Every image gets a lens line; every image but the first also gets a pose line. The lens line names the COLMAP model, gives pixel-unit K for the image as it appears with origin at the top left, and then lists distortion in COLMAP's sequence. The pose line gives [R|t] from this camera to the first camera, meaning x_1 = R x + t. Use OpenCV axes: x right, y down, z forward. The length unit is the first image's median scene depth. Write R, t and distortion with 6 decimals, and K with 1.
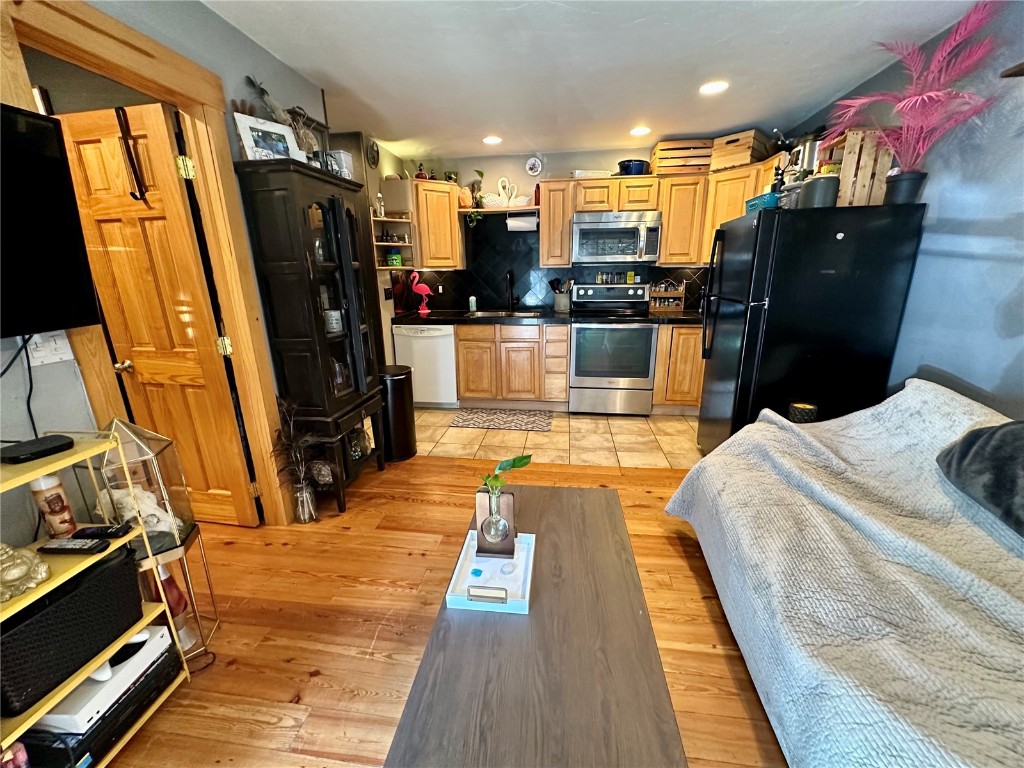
lens RADIAL K [[408.9, 0, 510.0], [0, 408.9, 383.2], [0, 0, 1]] dist [-0.001792, 0.000773]
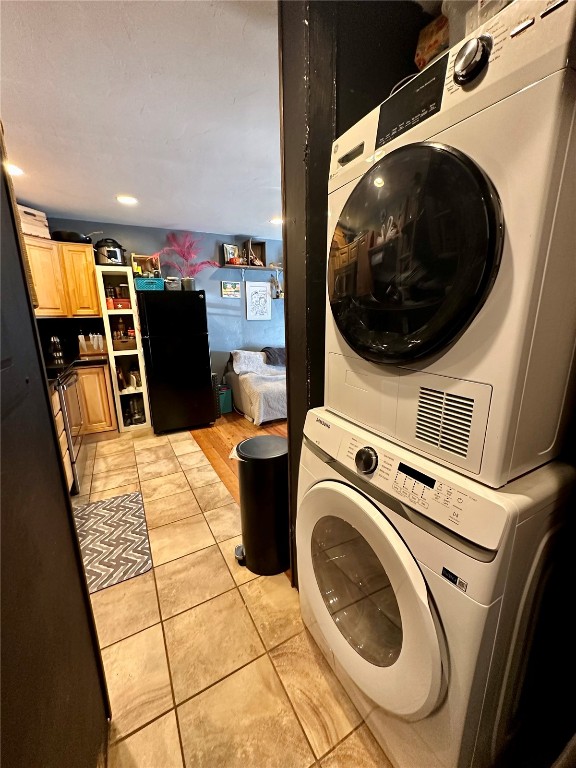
lens RADIAL K [[306.7, 0, 287.8], [0, 306.7, 383.2], [0, 0, 1]] dist [-0.001792, 0.000773]
pose [[-0.592655, -0.149107, 0.791535, -0.584838], [0.245054, 0.902751, 0.353539, -0.254149], [-0.767274, 0.403495, -0.498481, 0.957386]]
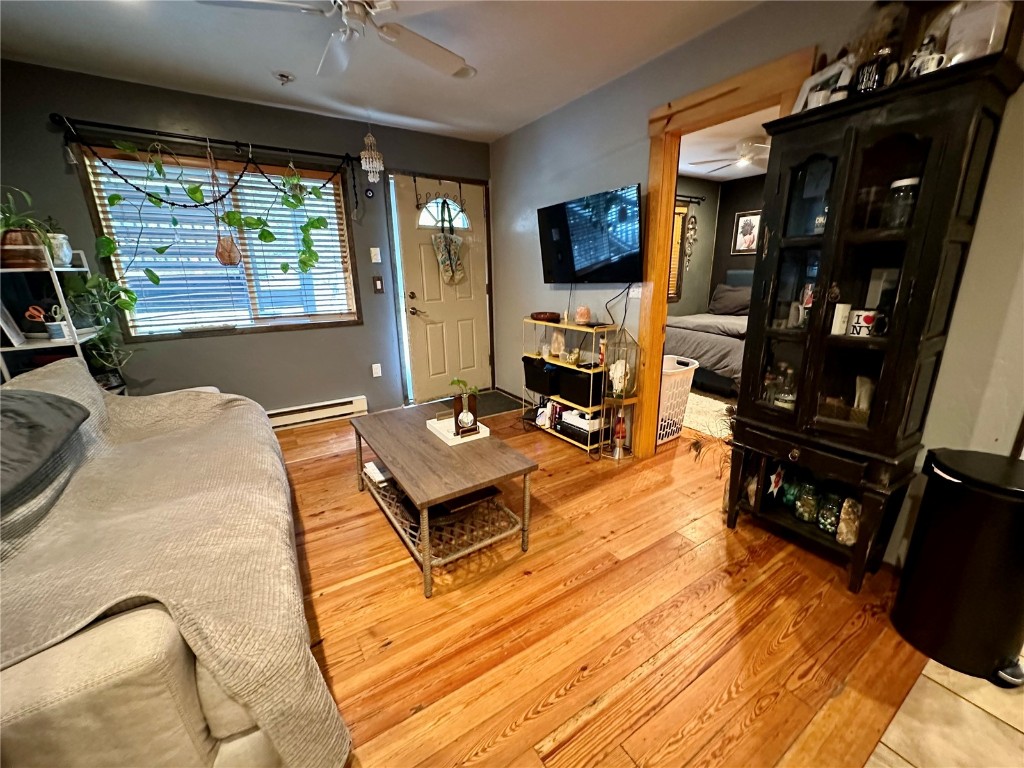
lens RADIAL K [[408.9, 0, 511.6], [0, 408.9, 383.6], [0, 0, 1]] dist [-0.001792, 0.000773]
pose [[-0.761980, 0.194810, -0.617604, 0.278673], [-0.151565, 0.873548, 0.462539, -0.187227], [0.629614, 0.446053, -0.636100, 0.728408]]
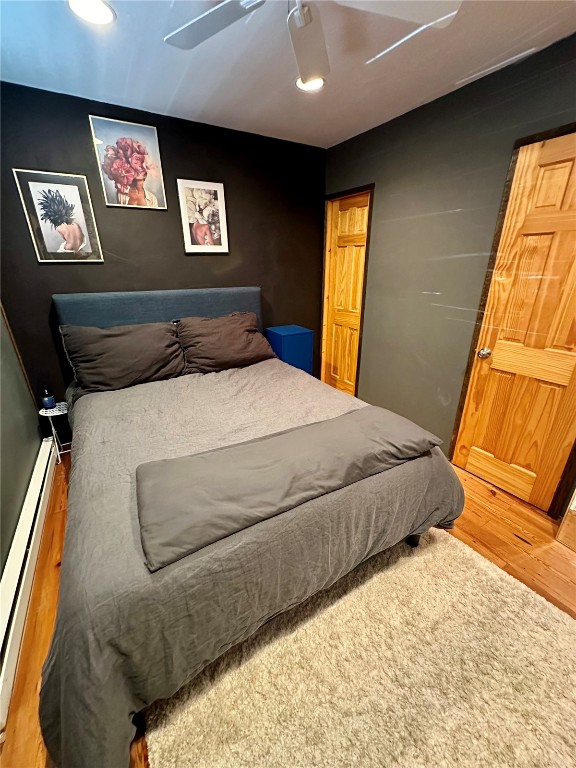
lens RADIAL K [[306.7, 0, 290.2], [0, 306.7, 382.4], [0, 0, 1]] dist [-0.001792, 0.000773]
pose [[0.622018, 0.295828, -0.724969, -0.658144], [-0.210290, 0.954981, 0.209259, -0.025289], [0.754236, 0.022291, 0.656225, 0.020781]]
